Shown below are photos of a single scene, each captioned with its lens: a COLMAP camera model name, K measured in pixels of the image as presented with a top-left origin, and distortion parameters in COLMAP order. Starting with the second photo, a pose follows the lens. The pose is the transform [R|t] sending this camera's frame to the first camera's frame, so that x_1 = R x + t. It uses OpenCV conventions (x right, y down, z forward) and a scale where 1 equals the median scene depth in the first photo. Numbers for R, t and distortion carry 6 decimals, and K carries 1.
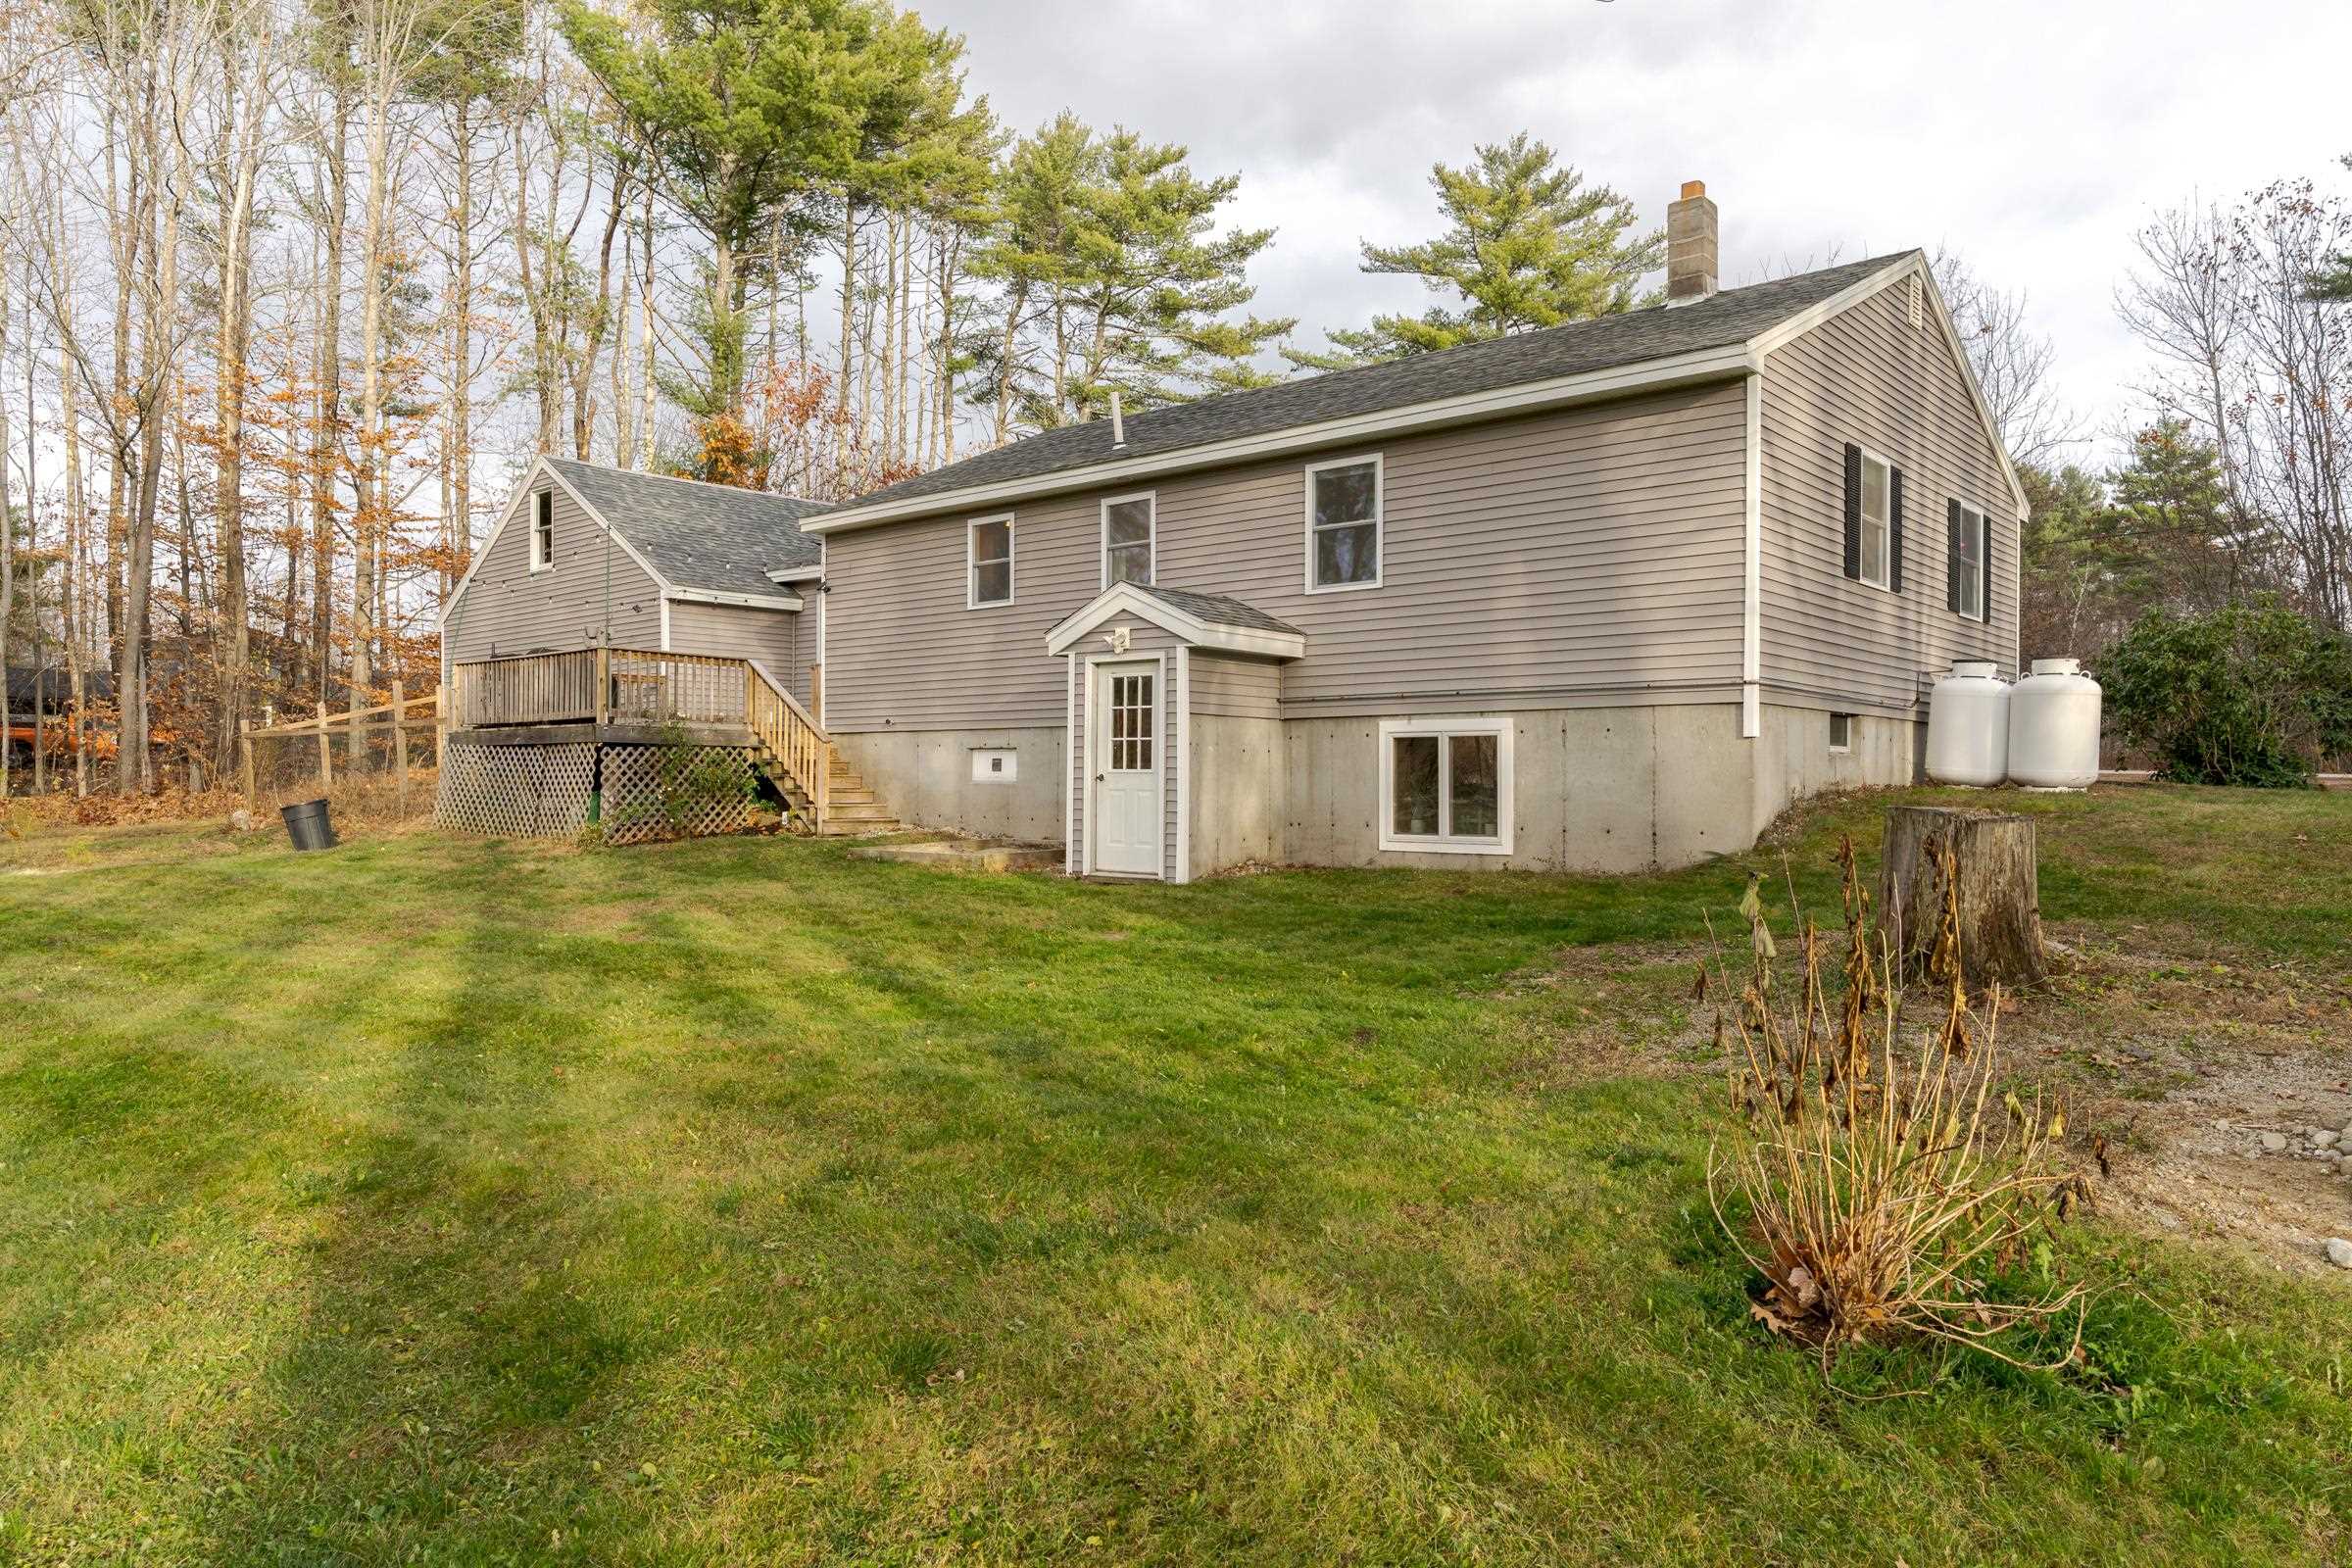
lens RADIAL K [[1560.5, 0, 1178.6], [0, 1560.5, 786.1], [0, 0, 1]] dist [0.002363, -0.000278]
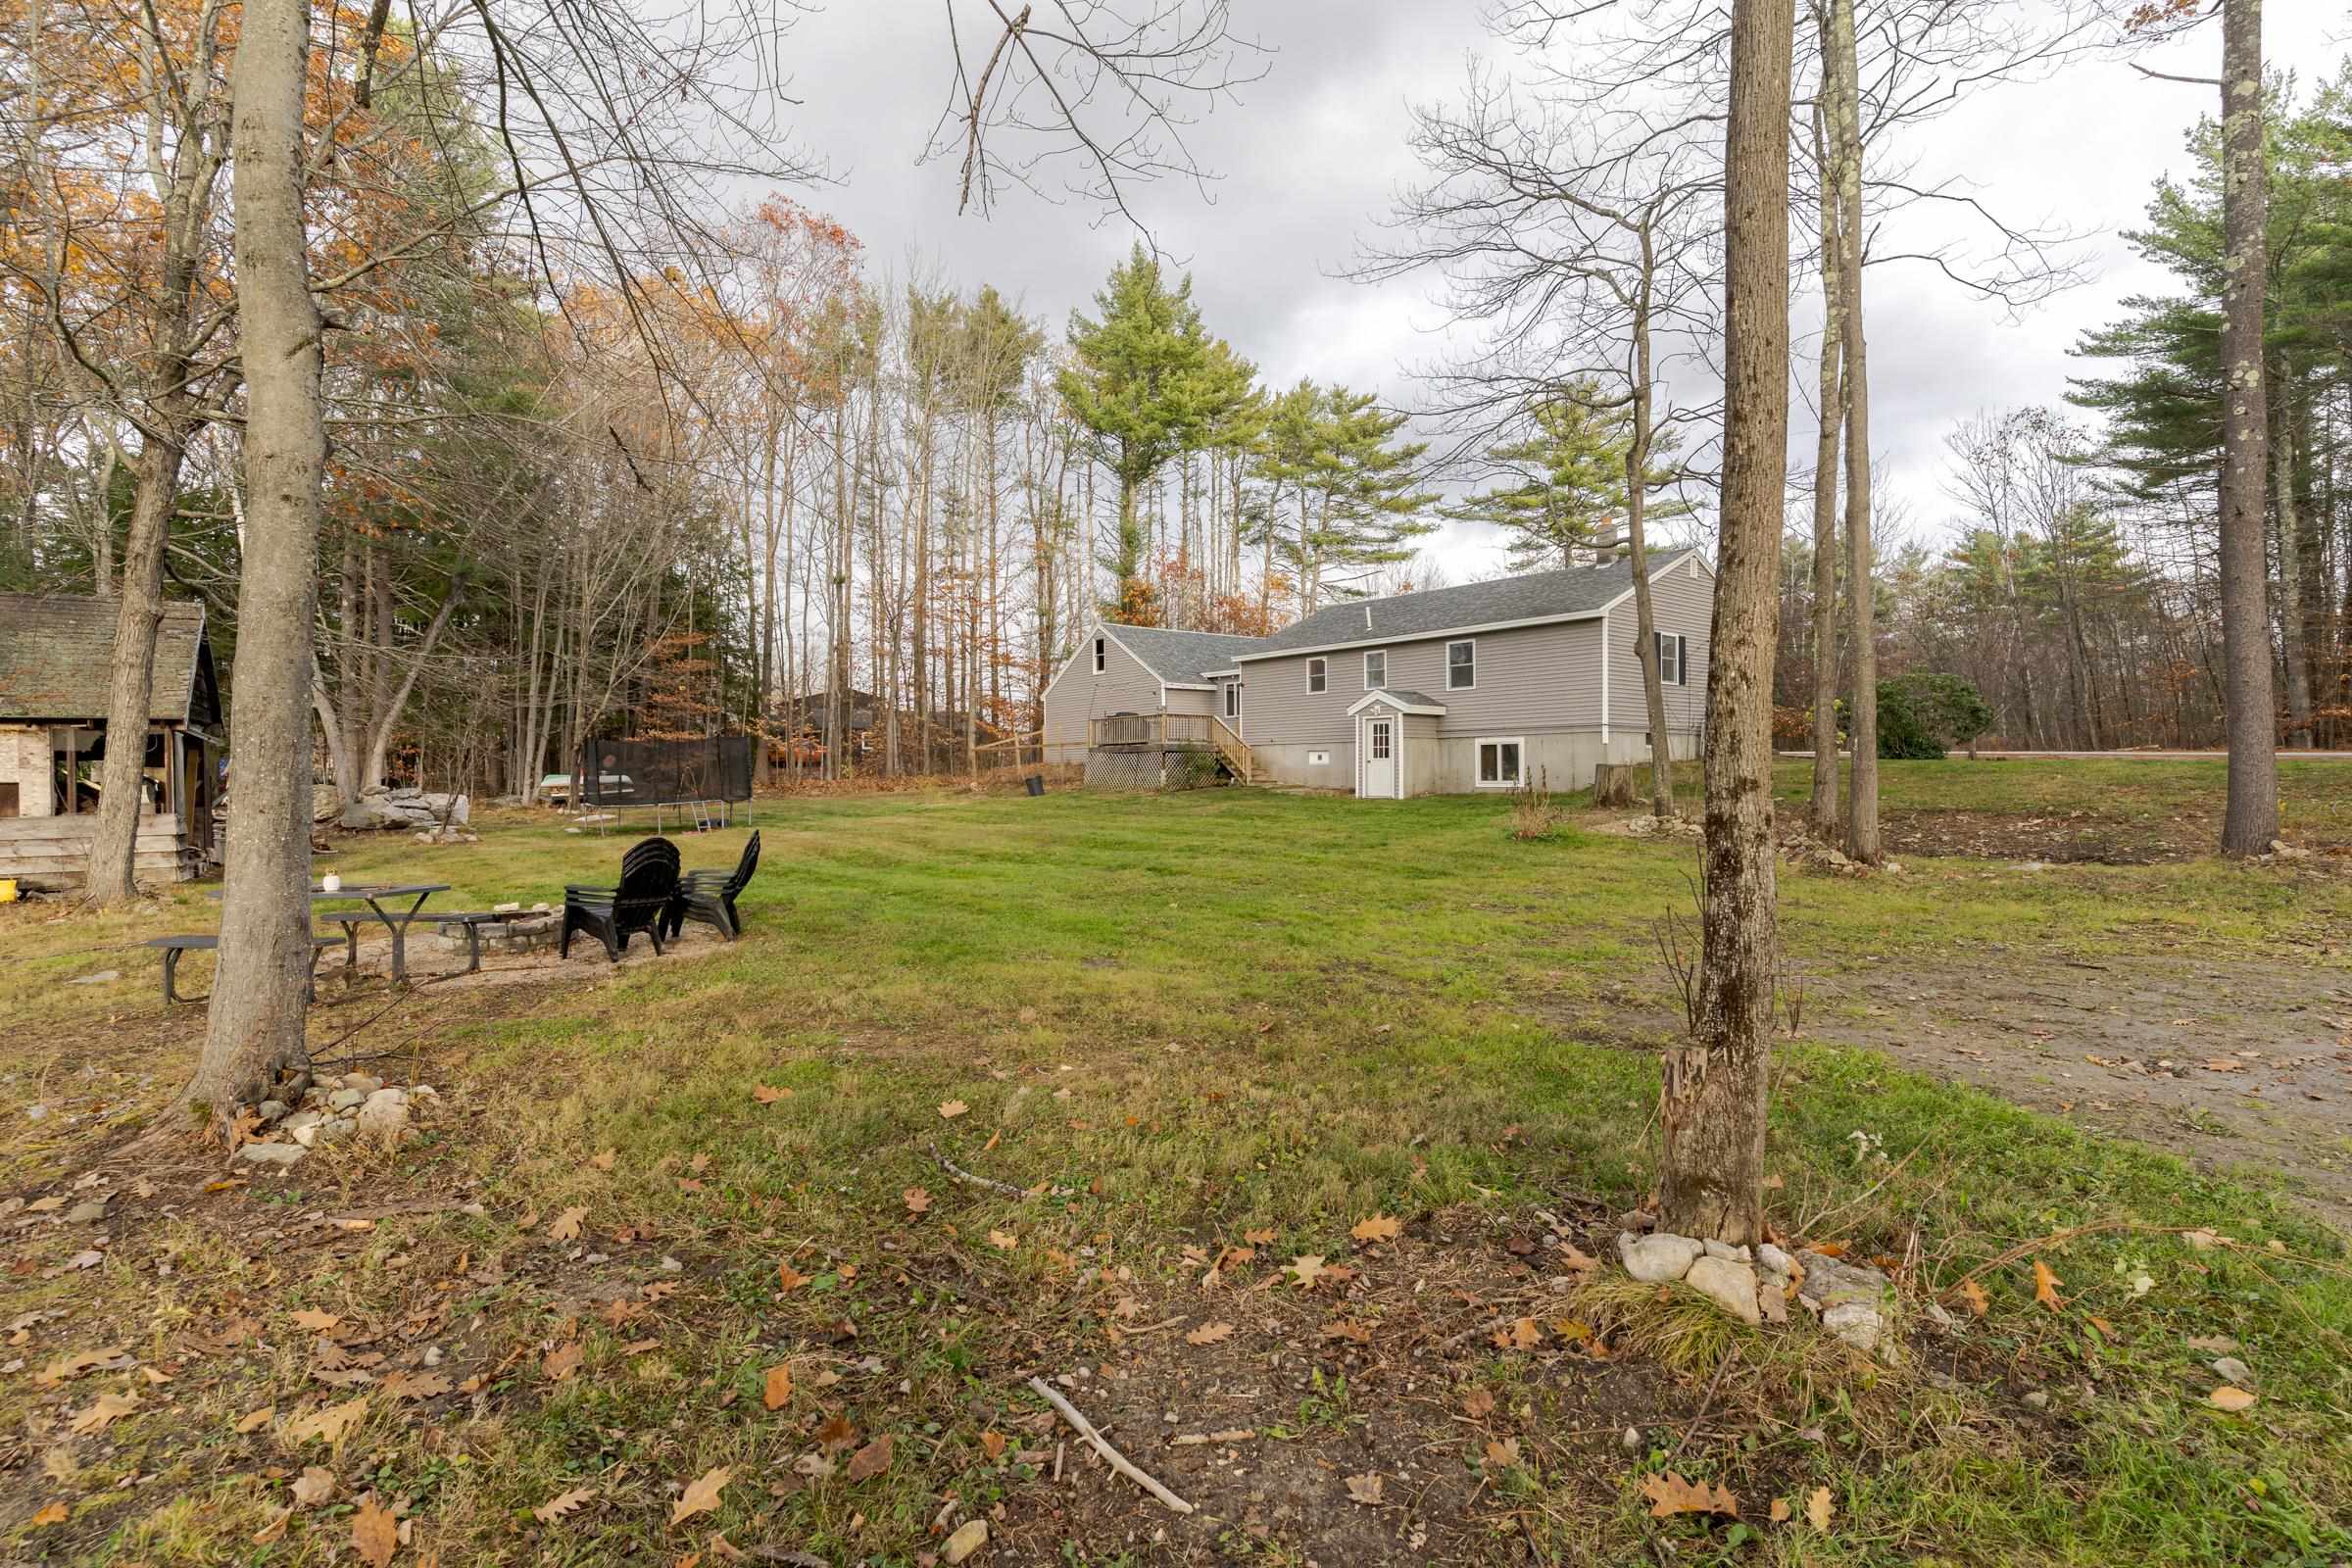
lens RADIAL K [[1127.9, 0, 1173.3], [0, 1127.9, 778.6], [0, 0, 1]] dist [0.002090, -0.000455]
pose [[0.986219, -0.012559, -0.164966, -0.021194], [0.013203, 0.999909, 0.002805, 0.004766], [0.164916, -0.004945, 0.986295, -0.330252]]
